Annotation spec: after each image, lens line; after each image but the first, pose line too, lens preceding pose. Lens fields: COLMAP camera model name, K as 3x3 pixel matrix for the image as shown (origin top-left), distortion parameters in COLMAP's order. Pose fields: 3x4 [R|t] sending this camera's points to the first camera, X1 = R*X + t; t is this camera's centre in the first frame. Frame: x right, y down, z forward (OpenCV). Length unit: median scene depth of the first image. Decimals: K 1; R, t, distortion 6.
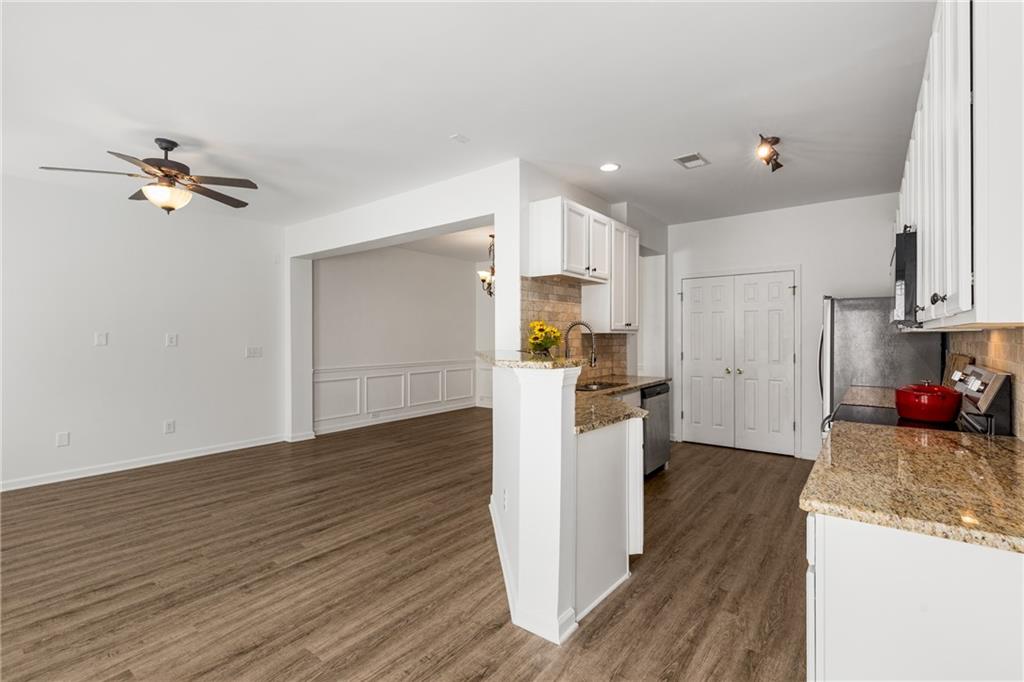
lens RADIAL K [[464.8, 0, 515.3], [0, 464.8, 339.1], [0, 0, 1]] dist [0.004843, 0.000351]
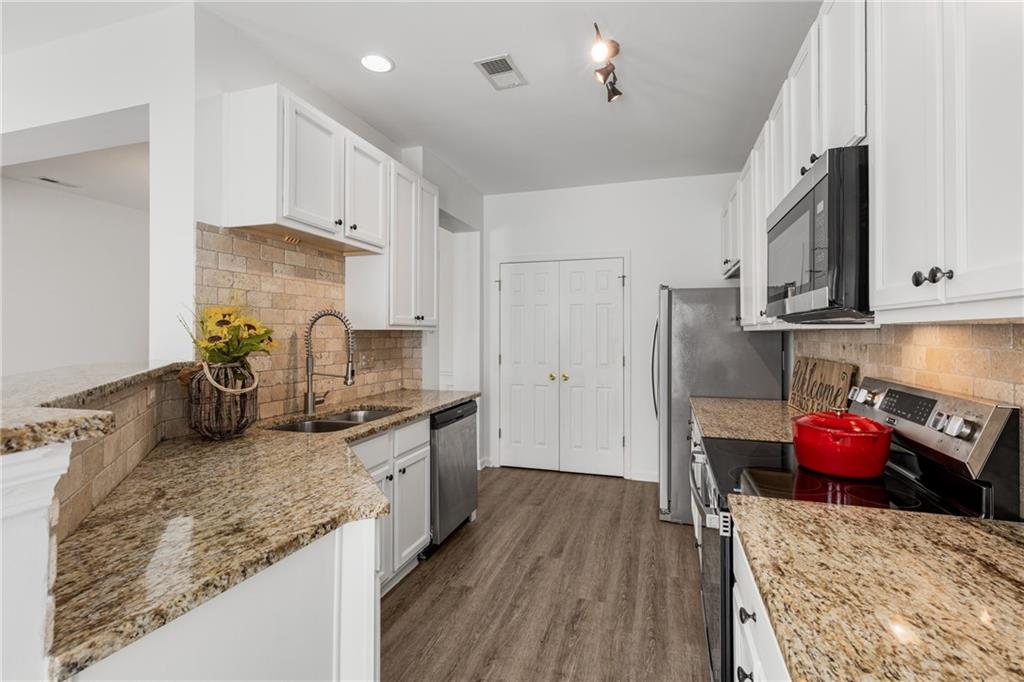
lens RADIAL K [[464.8, 0, 515.3], [0, 464.8, 339.1], [0, 0, 1]] dist [0.004843, 0.000351]
pose [[0.941135, -0.000918, 0.338031, 0.168832], [-0.000587, 0.999990, 0.004352, -0.003149], [-0.338031, -0.004295, 0.941125, 0.357039]]
